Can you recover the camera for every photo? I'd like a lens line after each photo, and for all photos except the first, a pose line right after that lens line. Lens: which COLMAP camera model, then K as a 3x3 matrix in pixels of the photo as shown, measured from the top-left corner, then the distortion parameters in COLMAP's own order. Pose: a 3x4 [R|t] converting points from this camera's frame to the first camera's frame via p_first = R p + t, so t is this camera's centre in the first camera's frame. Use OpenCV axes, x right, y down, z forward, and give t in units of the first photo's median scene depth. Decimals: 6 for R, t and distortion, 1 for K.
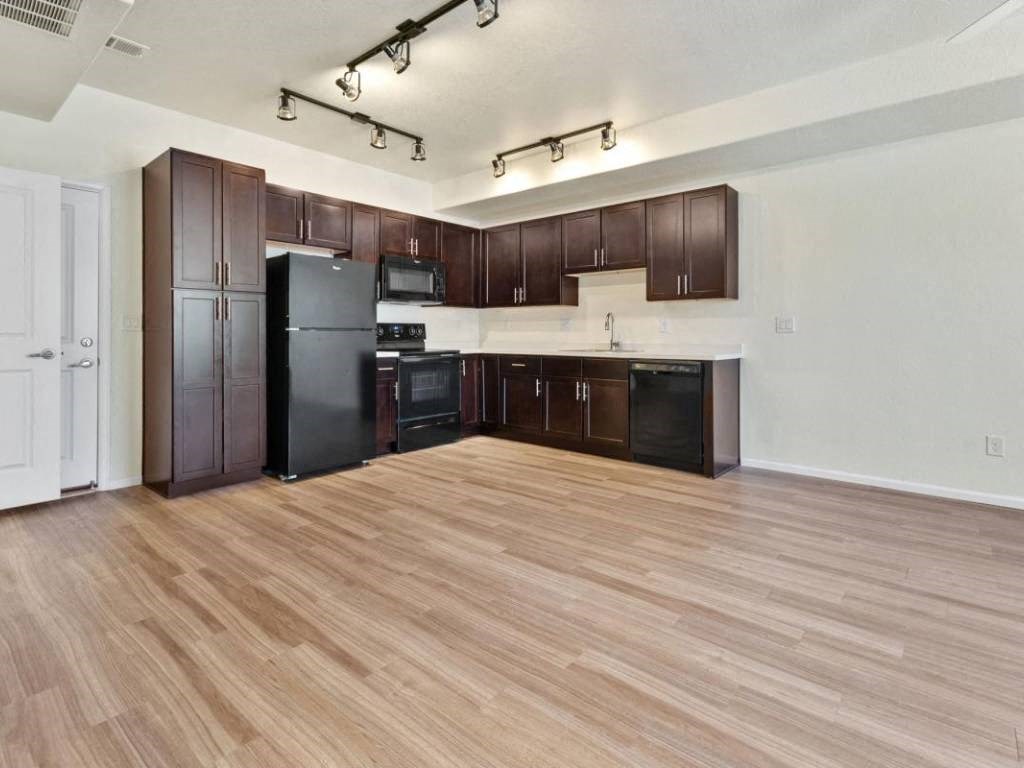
lens RADIAL K [[517.1, 0, 507.5], [0, 517.1, 336.4], [0, 0, 1]] dist [0.001854, 0.000554]
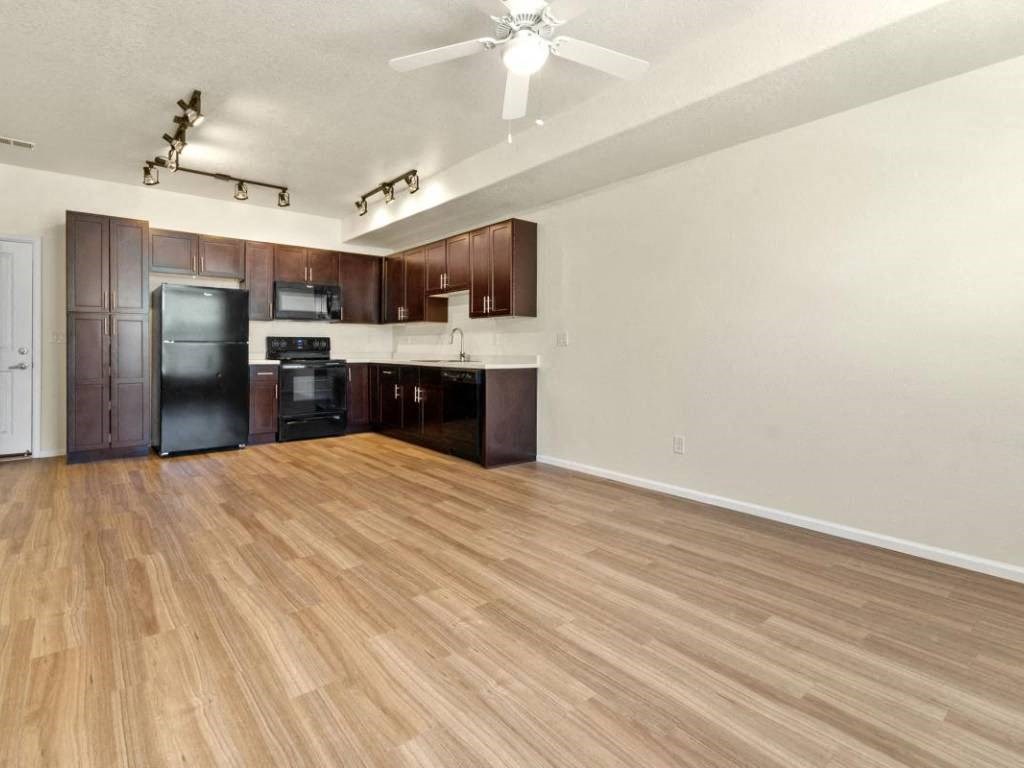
lens RADIAL K [[508.4, 0, 516.8], [0, 508.4, 353.8], [0, 0, 1]] dist [0.002124, -0.000110]
pose [[0.989343, 0.006598, -0.145456, 0.545019], [-0.005238, 0.999939, 0.009729, -0.000659], [0.145511, -0.008863, 0.989317, -0.125509]]
